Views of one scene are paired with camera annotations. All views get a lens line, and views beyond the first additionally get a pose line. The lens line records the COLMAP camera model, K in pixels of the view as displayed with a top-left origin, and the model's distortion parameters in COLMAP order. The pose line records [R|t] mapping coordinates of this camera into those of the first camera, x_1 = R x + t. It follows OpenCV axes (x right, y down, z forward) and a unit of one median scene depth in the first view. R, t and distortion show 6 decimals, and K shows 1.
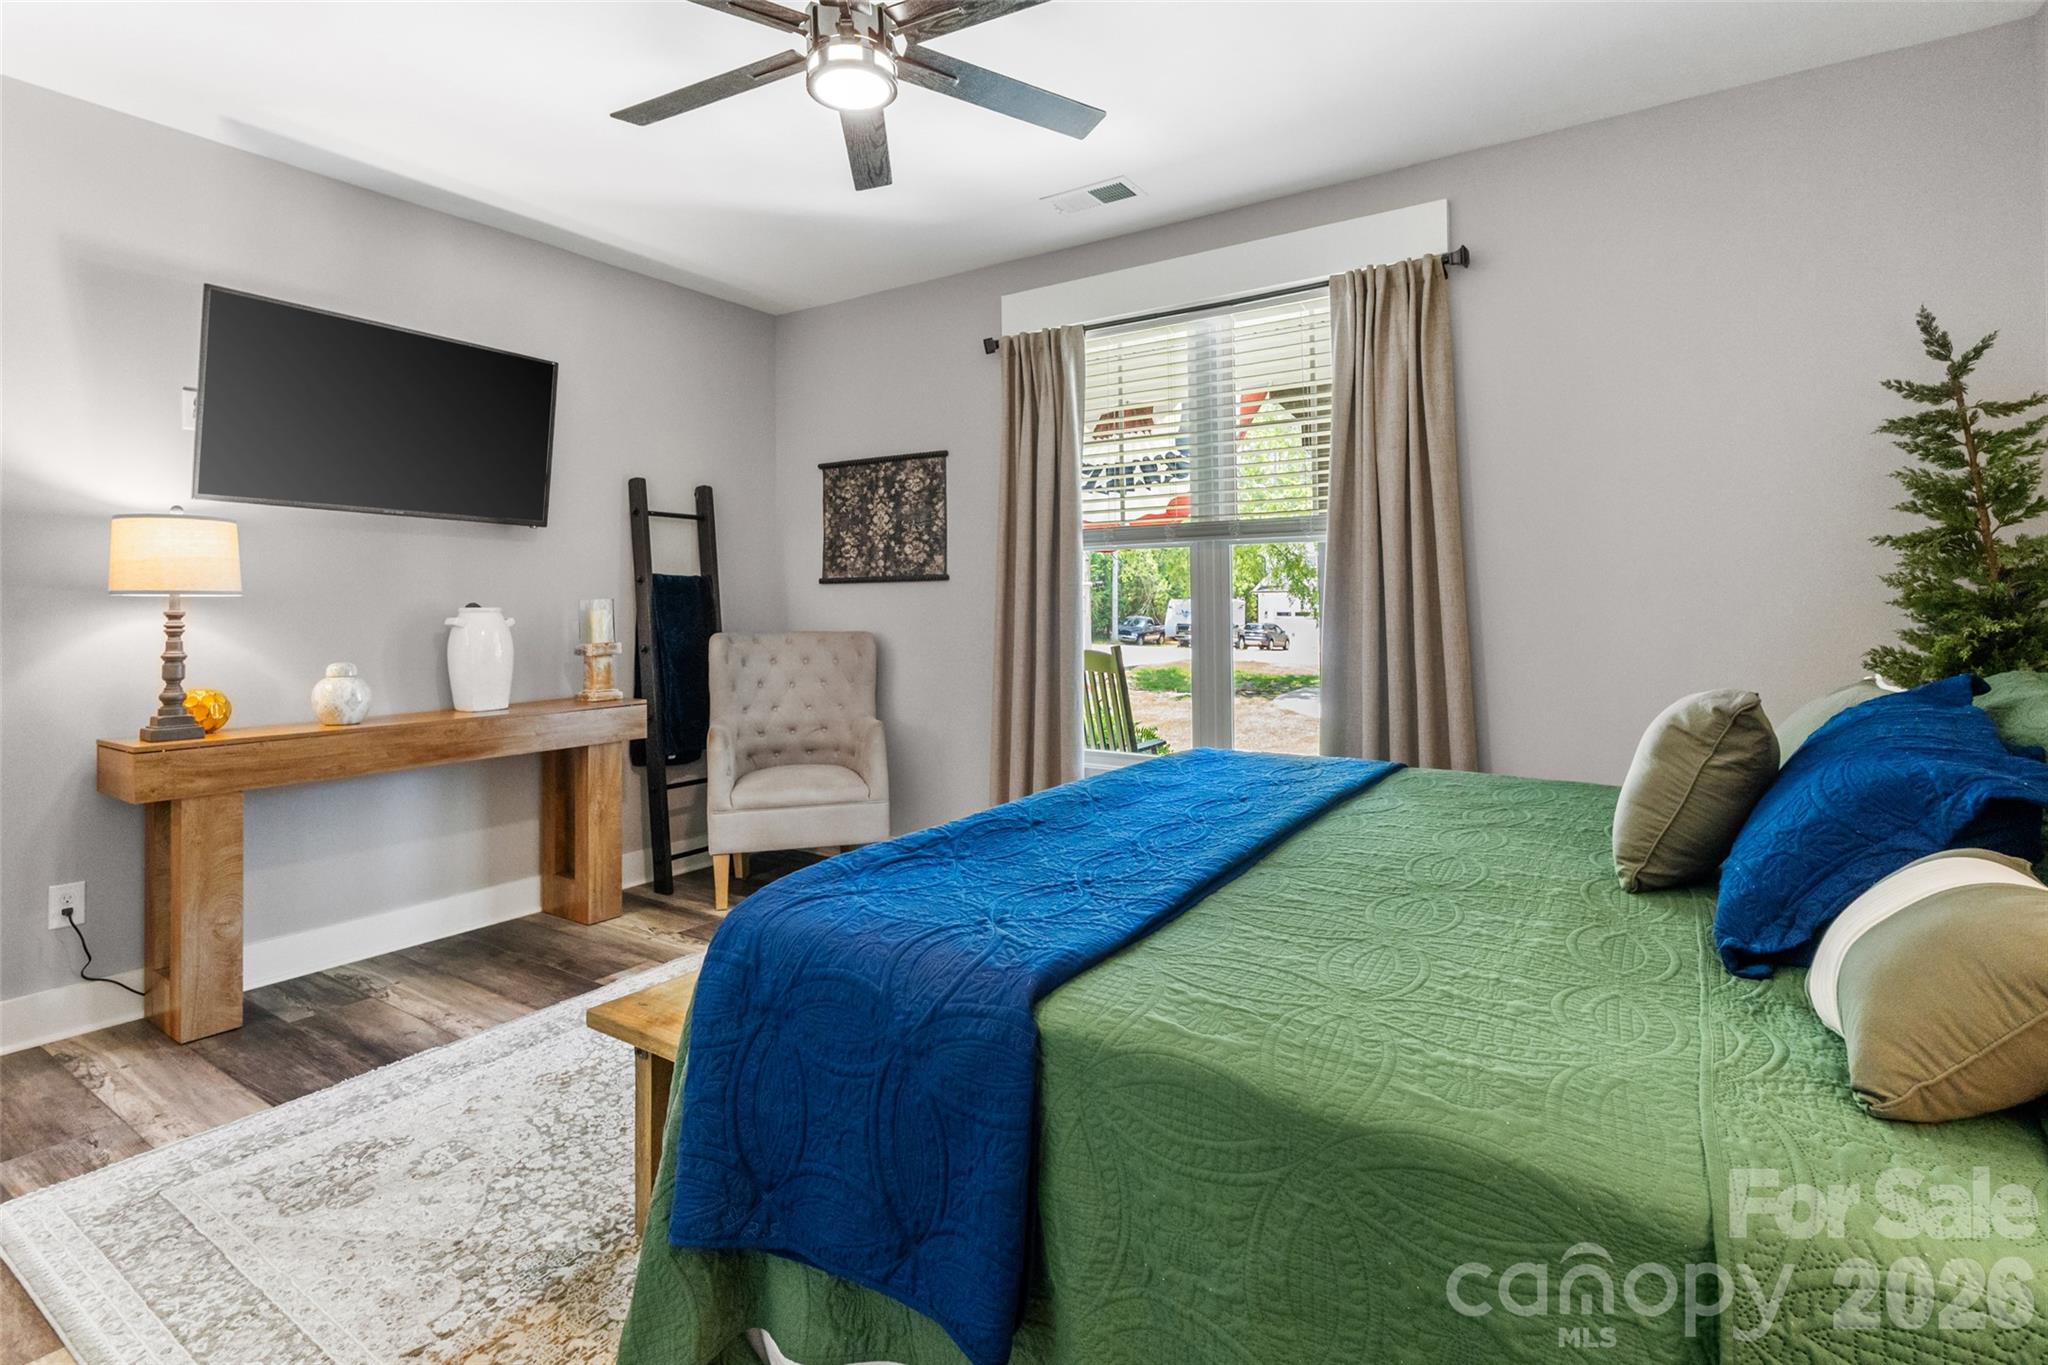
lens RADIAL K [[969.2, 0, 1026.0], [0, 969.2, 604.8], [0, 0, 1]] dist [-0.006101, -0.000525]
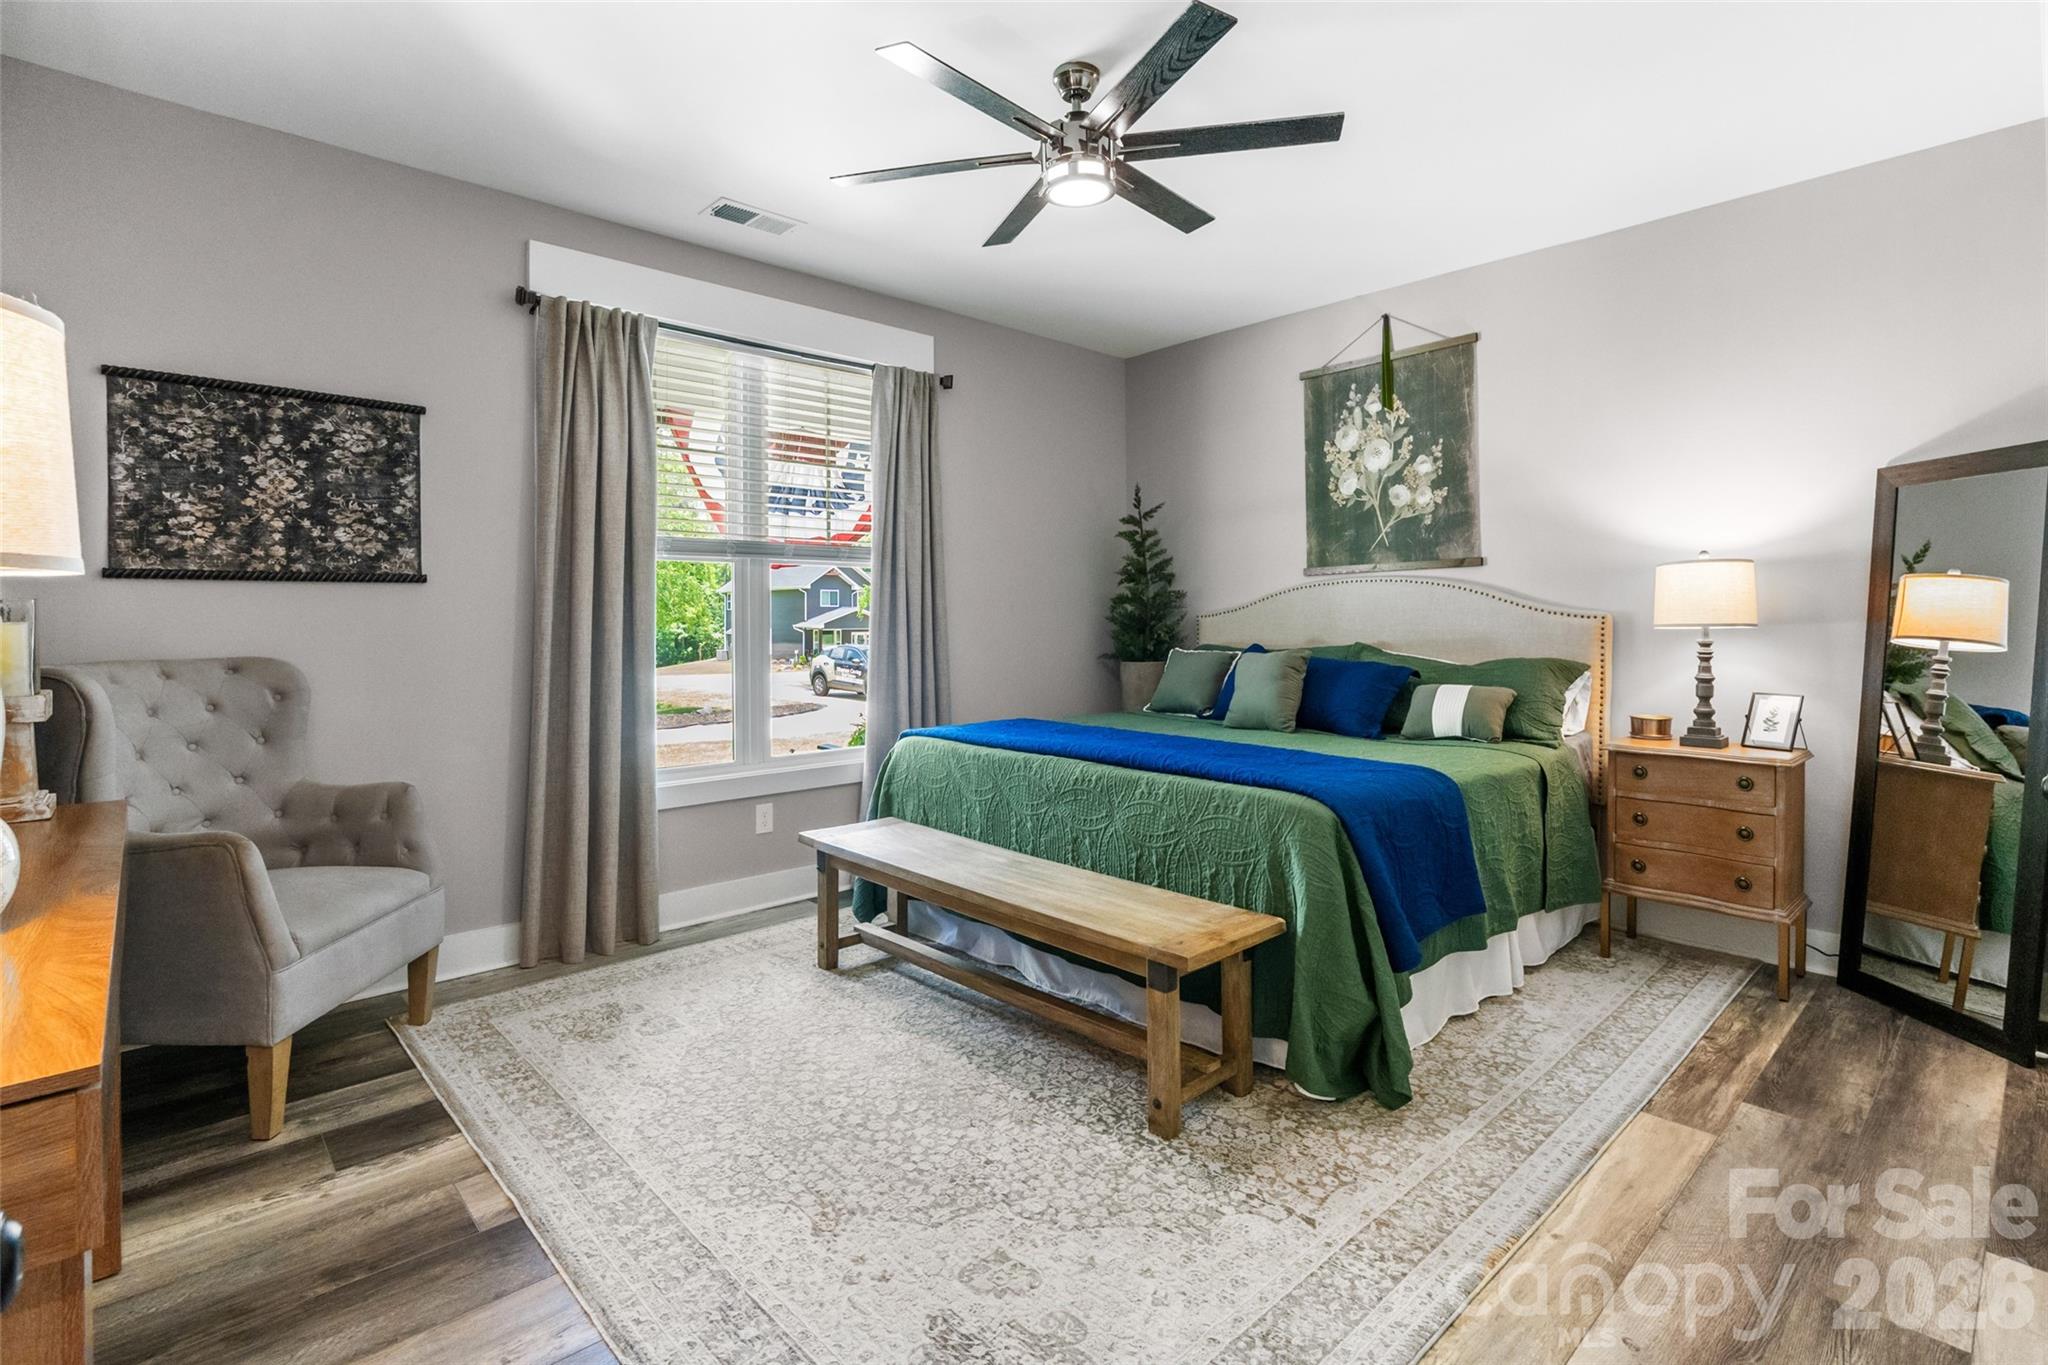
lens RADIAL K [[969.2, 0, 1017.3], [0, 969.2, 624.4], [0, 0, 1]] dist [-0.006101, -0.000525]
pose [[0.245699, -0.002287, 0.969344, -0.678306], [0.001658, 0.999997, 0.001939, 0.005812], [-0.969345, 0.001131, 0.245702, 0.375585]]
